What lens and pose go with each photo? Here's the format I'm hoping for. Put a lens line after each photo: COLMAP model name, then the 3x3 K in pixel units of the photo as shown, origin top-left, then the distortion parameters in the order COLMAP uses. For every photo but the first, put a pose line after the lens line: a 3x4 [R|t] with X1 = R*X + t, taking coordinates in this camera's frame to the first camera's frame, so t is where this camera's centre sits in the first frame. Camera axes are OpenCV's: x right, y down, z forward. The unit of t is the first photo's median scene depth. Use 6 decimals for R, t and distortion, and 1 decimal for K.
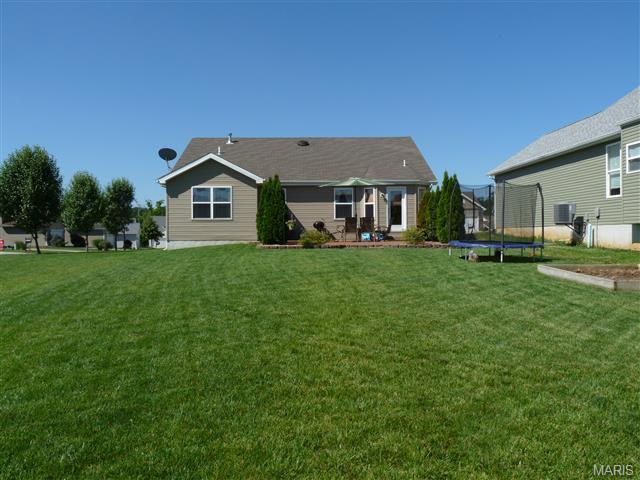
lens RADIAL K [[550.5, 0, 319.7], [0, 550.5, 237.9], [0, 0, 1]] dist [-0.000395, -0.054776]
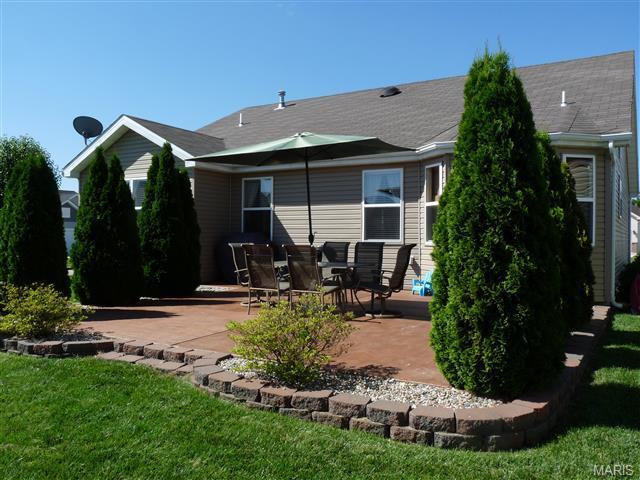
lens RADIAL K [[550.5, 0, 310.1], [0, 550.5, 241.0], [0, 0, 1]] dist [-0.000395, -0.054776]
pose [[0.839615, 0.015176, -0.542970, 0.234597], [-0.016601, 0.999860, 0.002275, -0.035608], [0.542928, 0.007104, 0.839749, 0.623434]]
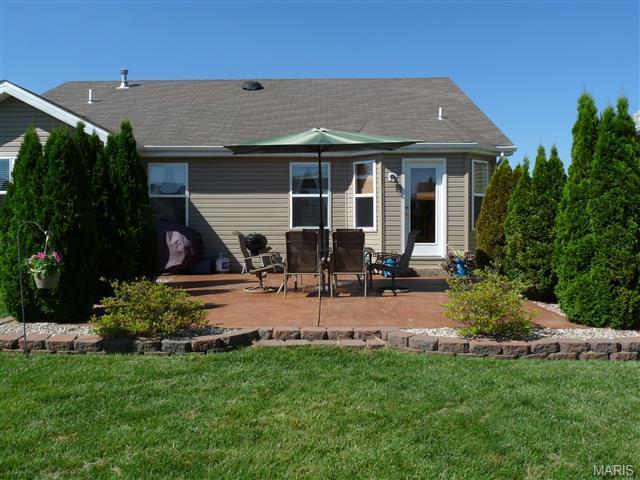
lens RADIAL K [[550.5, 0, 313.8], [0, 550.5, 241.0], [0, 0, 1]] dist [-0.000395, -0.054776]
pose [[0.998842, 0.006734, -0.047638, 0.070760], [-0.005905, 0.999829, 0.017501, -0.032763], [0.047747, -0.017200, 0.998711, 0.543440]]
